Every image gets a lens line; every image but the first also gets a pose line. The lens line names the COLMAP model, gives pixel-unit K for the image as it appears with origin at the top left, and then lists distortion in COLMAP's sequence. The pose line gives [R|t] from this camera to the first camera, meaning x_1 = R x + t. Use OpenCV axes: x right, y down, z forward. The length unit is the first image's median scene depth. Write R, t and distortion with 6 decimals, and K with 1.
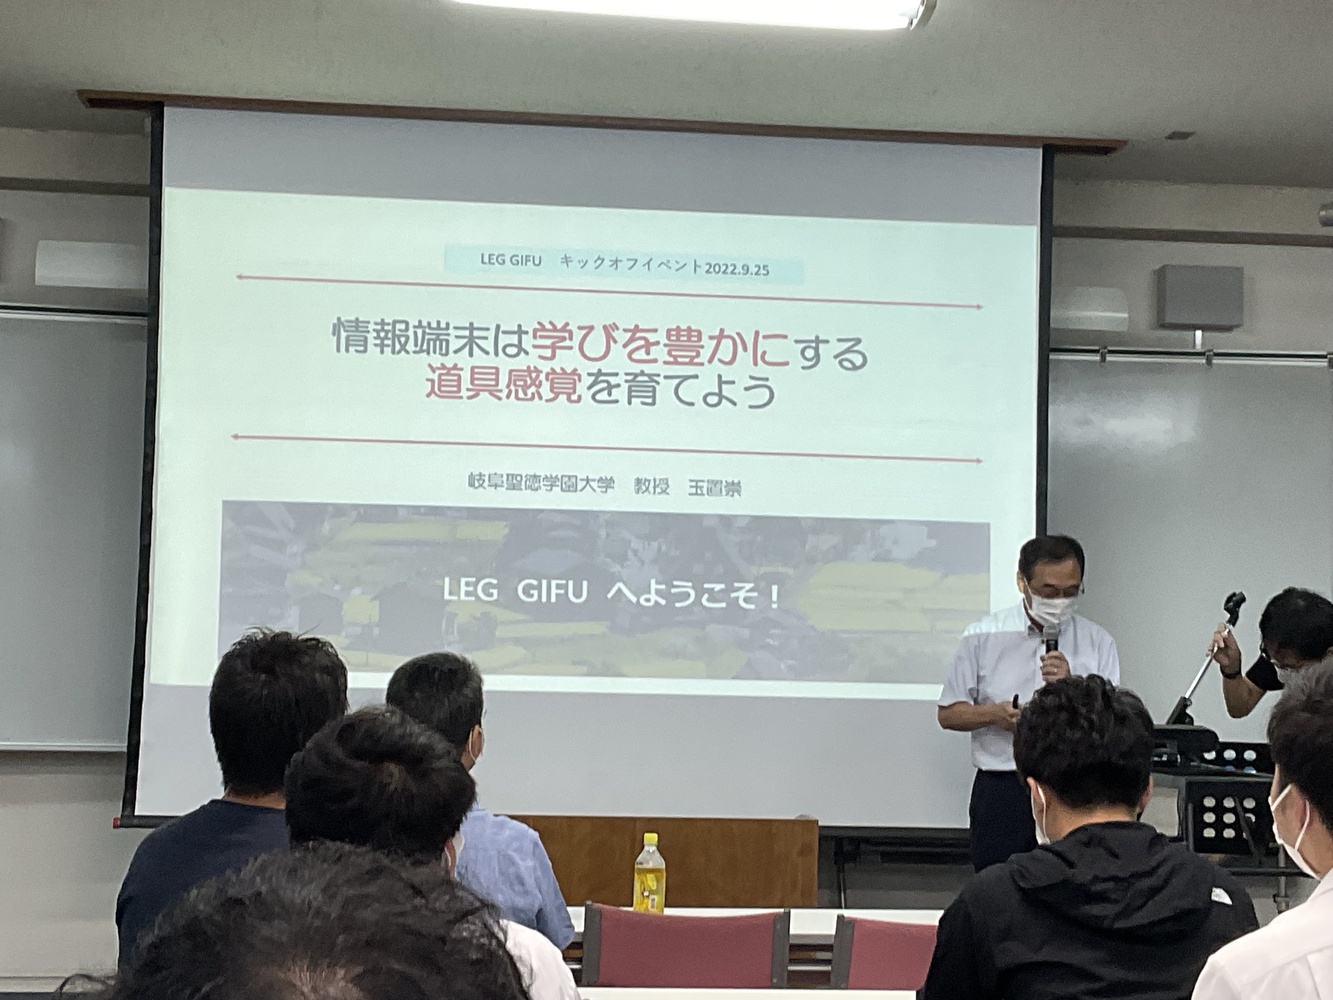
lens RADIAL K [[2378.7, 0, 666.5], [0, 2378.7, 500.0], [0, 0, 1]] dist [0.040052, 0.085422]
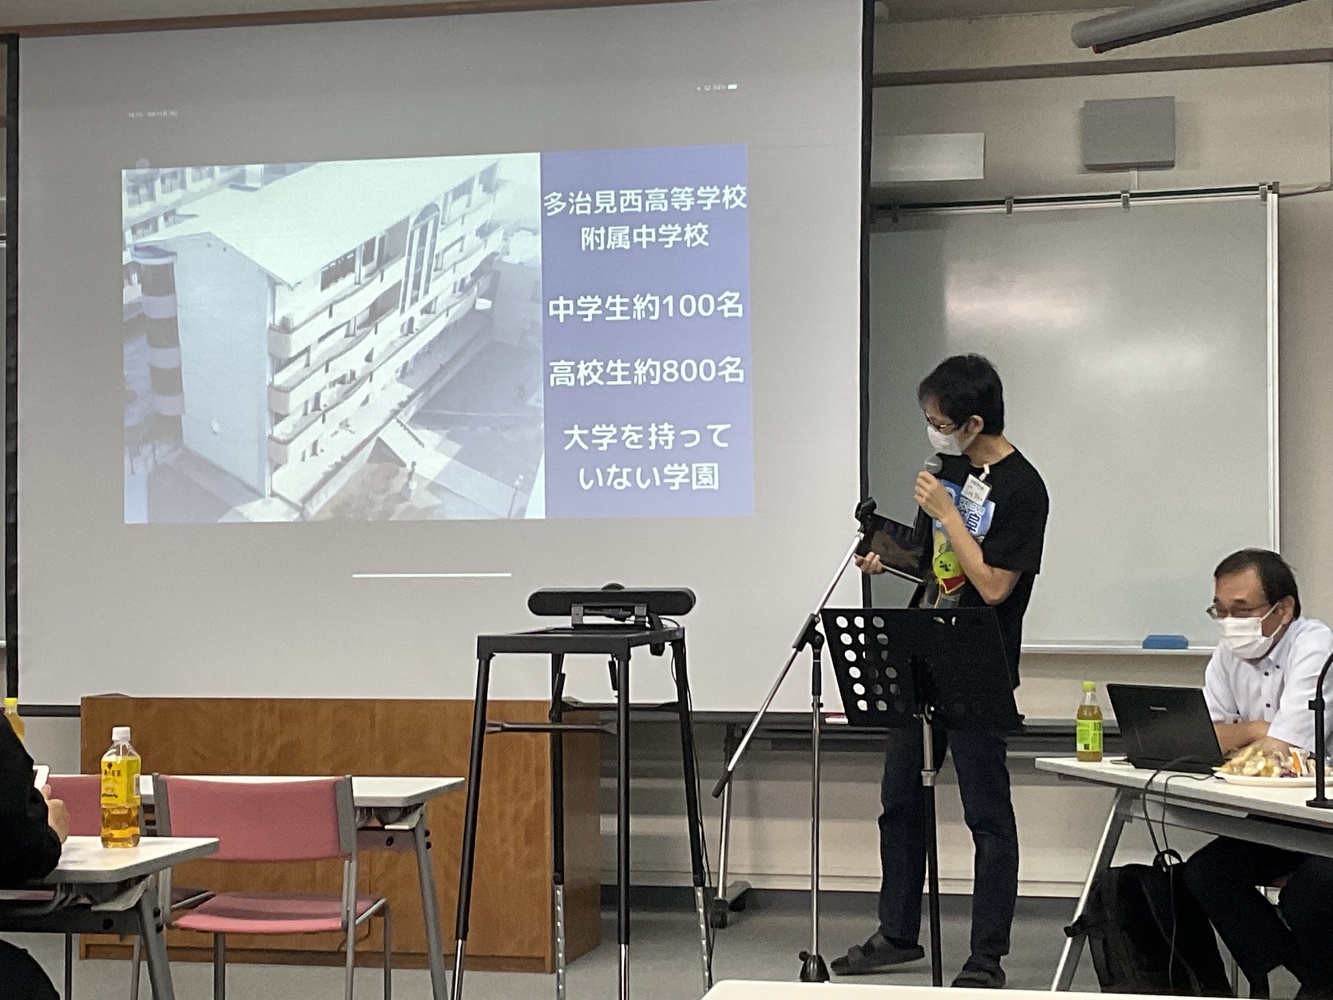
lens RADIAL K [[2531.8, 0, 666.5], [0, 2531.8, 500.0], [0, 0, 1]] dist [0.216699, -1.198379]
pose [[0.941802, -0.036034, -0.334231, 0.416065], [0.047933, 0.998474, 0.027421, 0.021688], [0.332733, -0.041846, 0.942092, 0.017642]]
